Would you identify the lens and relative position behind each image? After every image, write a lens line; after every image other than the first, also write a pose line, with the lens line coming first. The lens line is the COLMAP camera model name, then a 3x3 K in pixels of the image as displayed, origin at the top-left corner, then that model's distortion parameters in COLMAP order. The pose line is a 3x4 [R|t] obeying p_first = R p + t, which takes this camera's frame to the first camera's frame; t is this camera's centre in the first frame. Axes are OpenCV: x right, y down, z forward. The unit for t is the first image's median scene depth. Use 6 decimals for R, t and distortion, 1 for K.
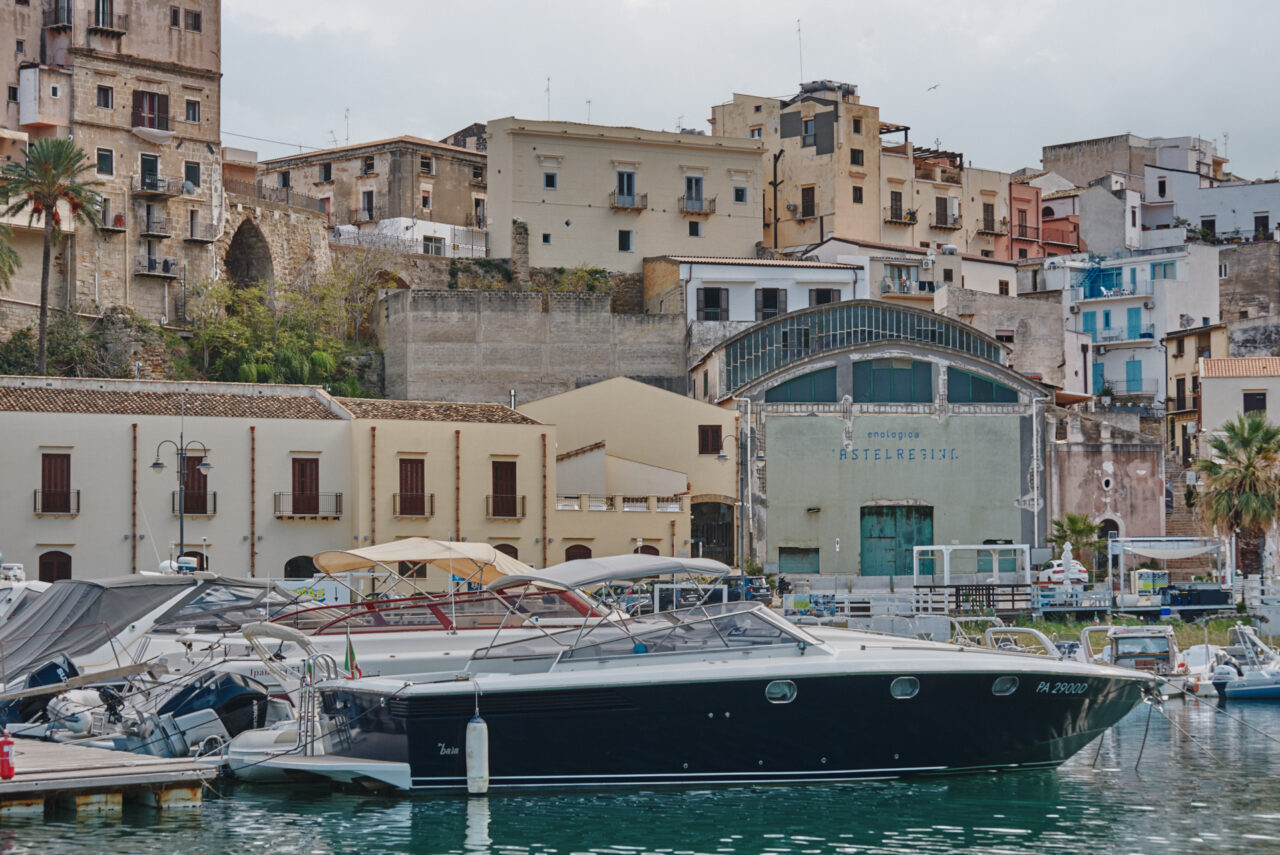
lens RADIAL K [[3011.8, 0, 640.0], [0, 3011.8, 464.0], [0, 0, 1]] dist [-0.019617, 0.517991]
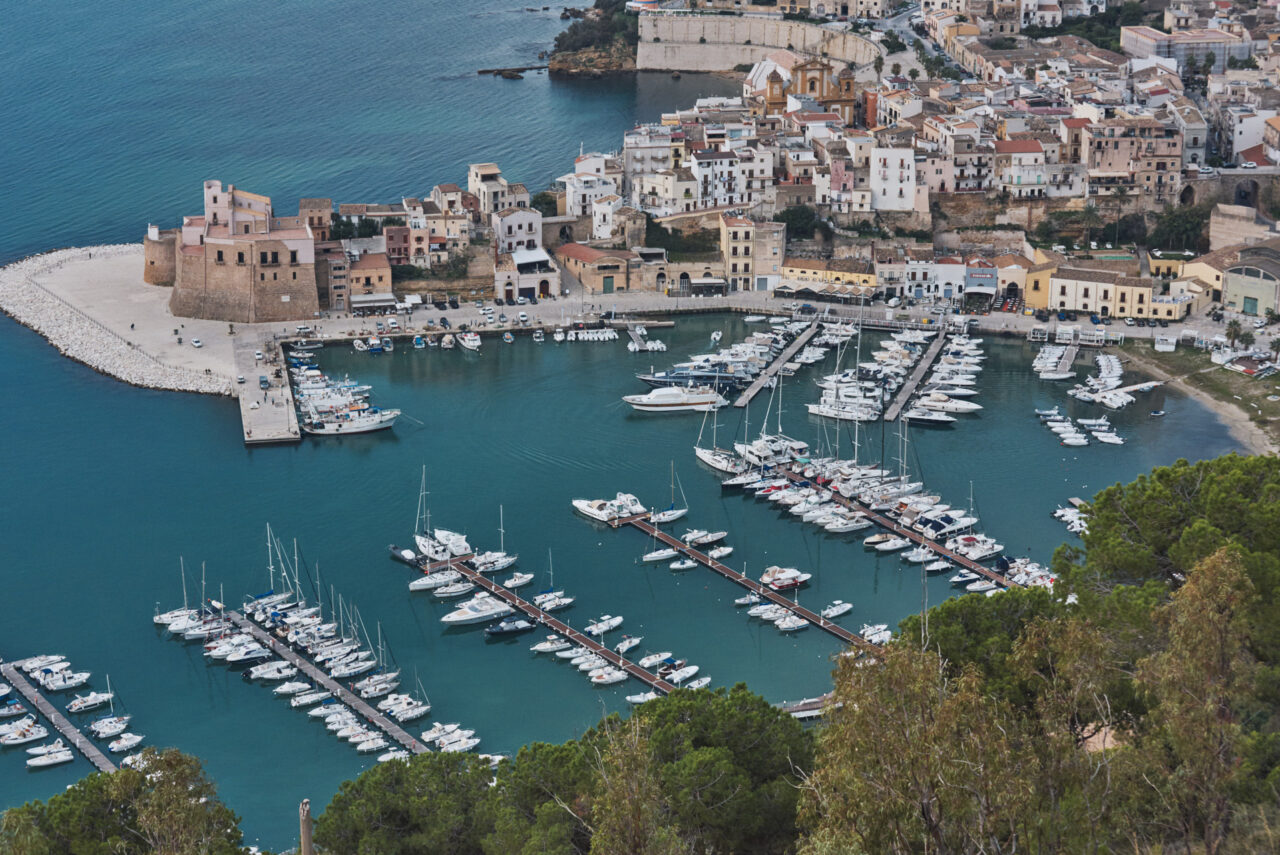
lens RADIAL K [[2568.5, 0, 640.0], [0, 2568.5, 427.5], [0, 0, 1]] dist [-0.291295, 0.095719]
pose [[0.716137, 0.232234, -0.658190, 1.988464], [0.027346, 0.932961, 0.358936, -1.207019], [0.697423, -0.275046, 0.661778, -2.314012]]
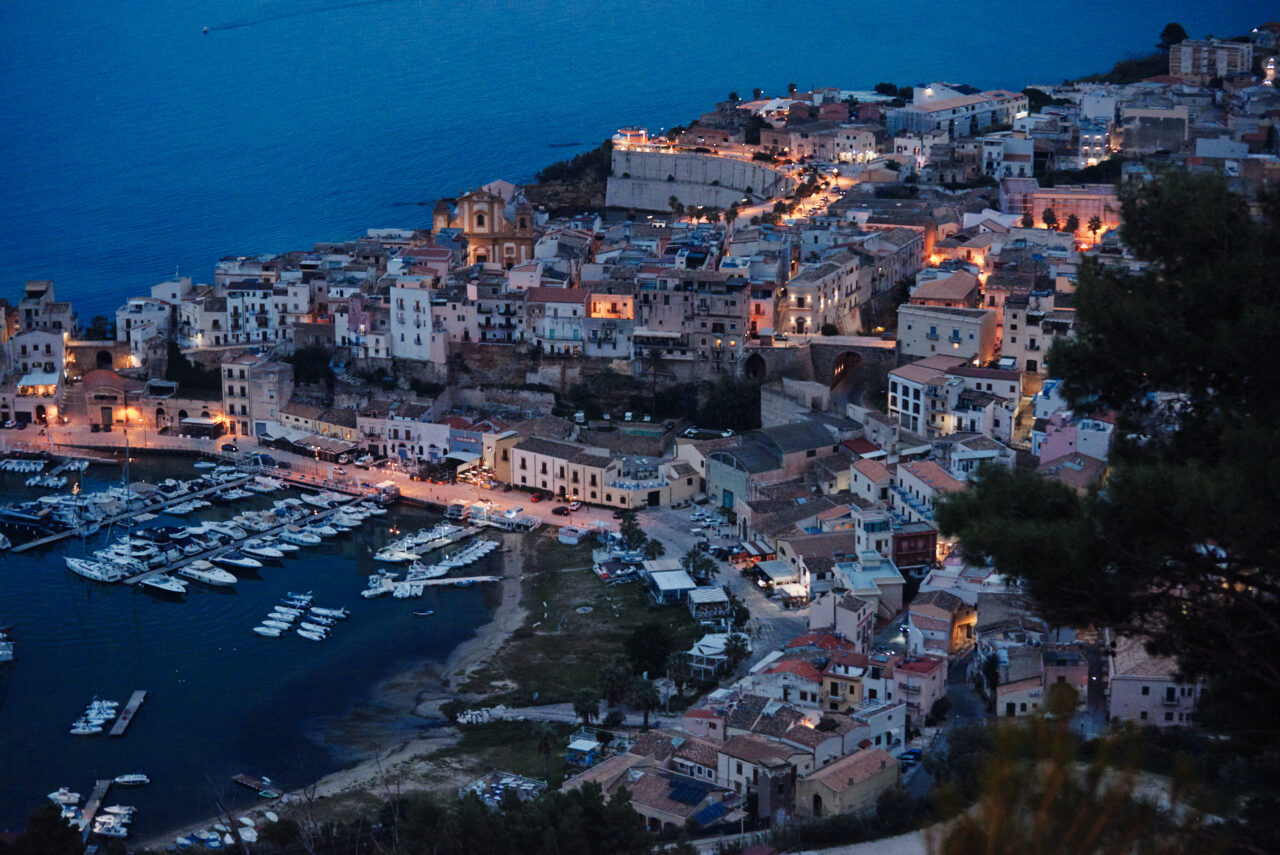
lens RADIAL K [[2568.5, 0, 640.0], [0, 2568.5, 427.5], [0, 0, 1]] dist [-0.291295, 0.095719]
pose [[0.432919, 0.240706, -0.868701, 2.791167], [0.046934, 0.956363, 0.288386, -0.989365], [0.900210, -0.165620, 0.402731, -0.440922]]
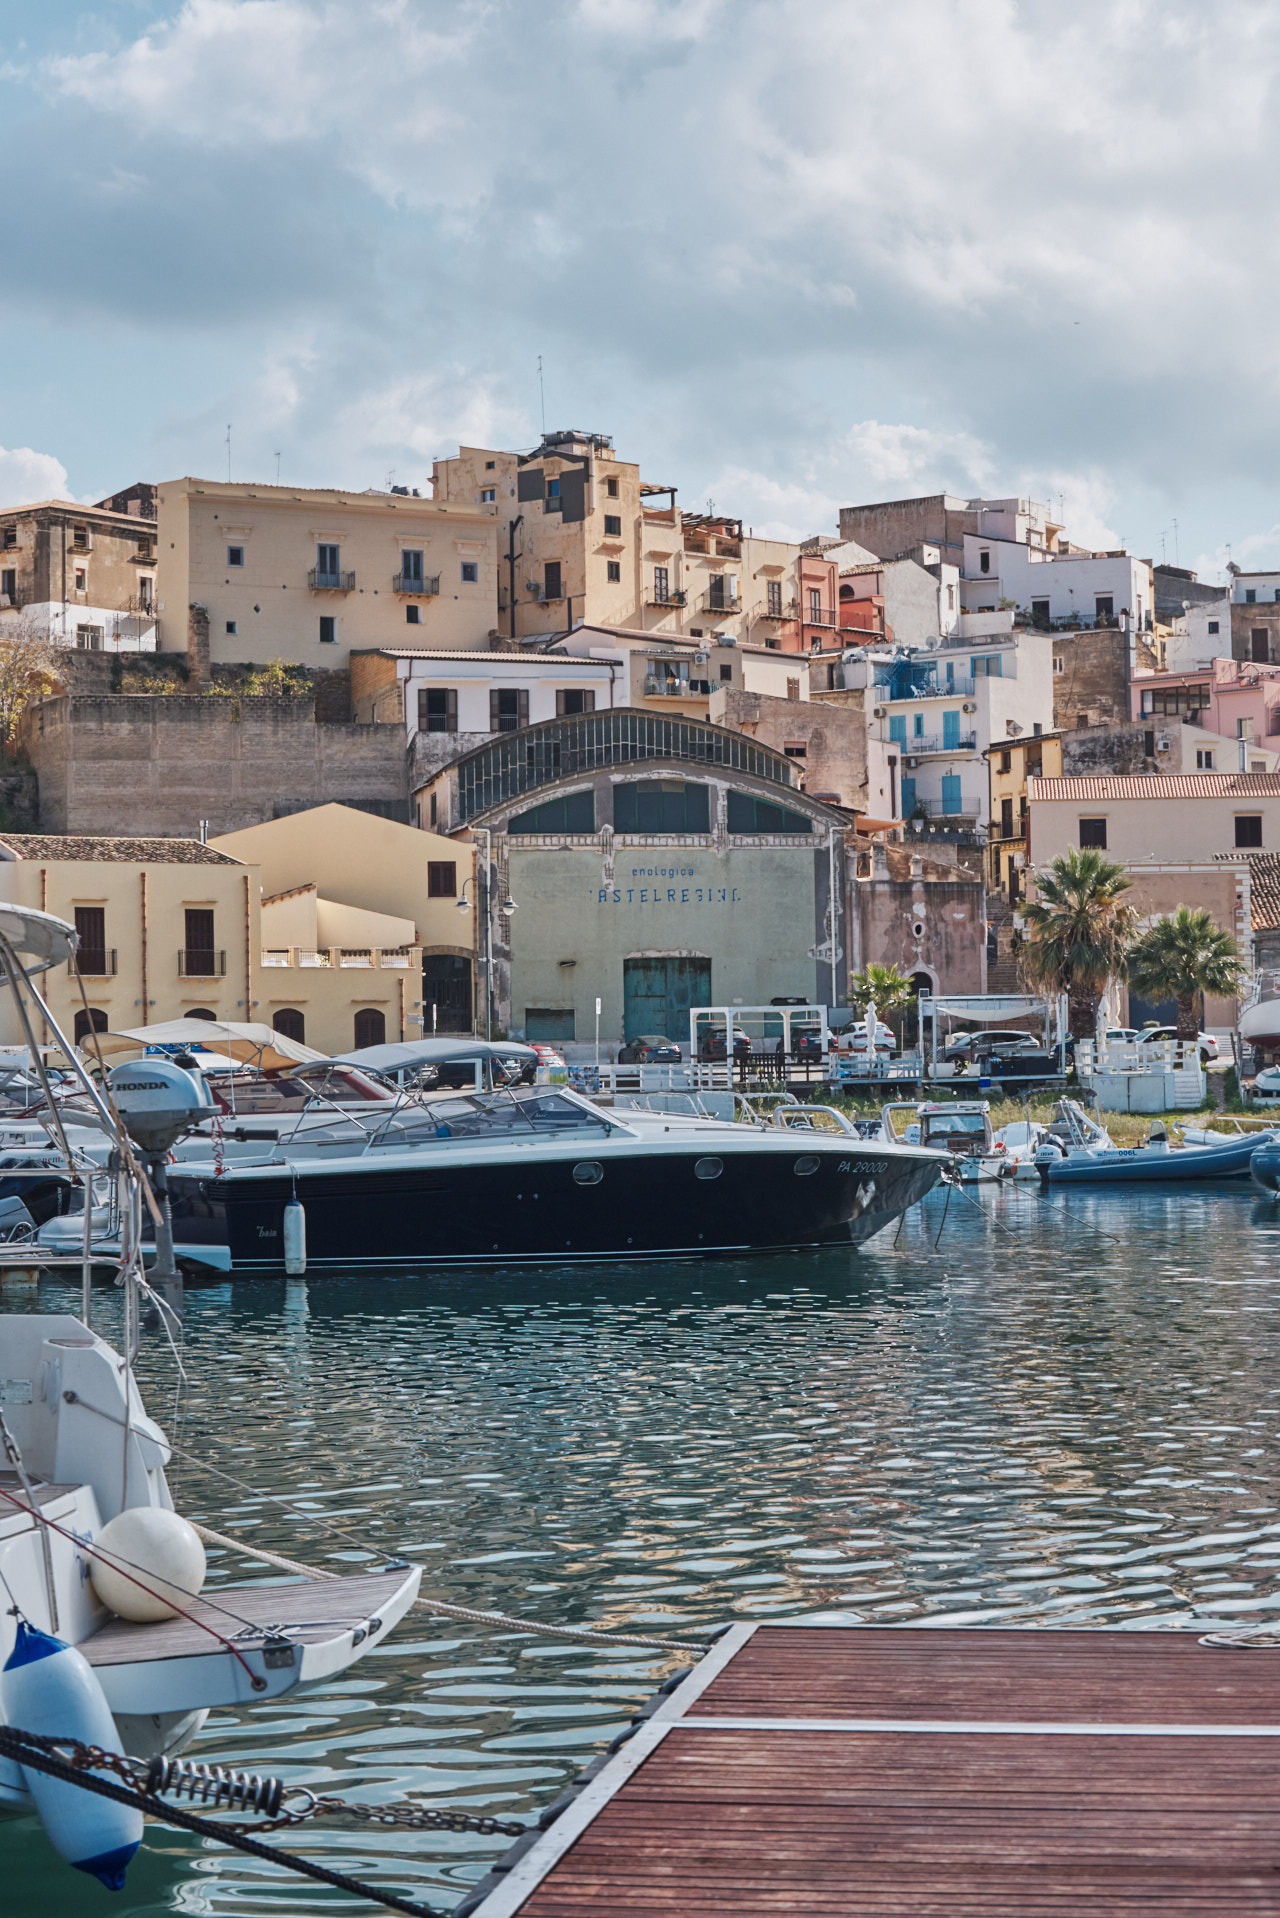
lens RADIAL K [[3901.3, 0, 639.2], [0, 3901.3, 1050.2], [0, 0, 1]] dist [-0.261399, 0.031827]
pose [[0.996693, -0.008101, 0.080854, -0.008852], [0.004828, 0.999164, 0.040596, -0.004032], [-0.081115, -0.040071, 0.995899, -0.065323]]
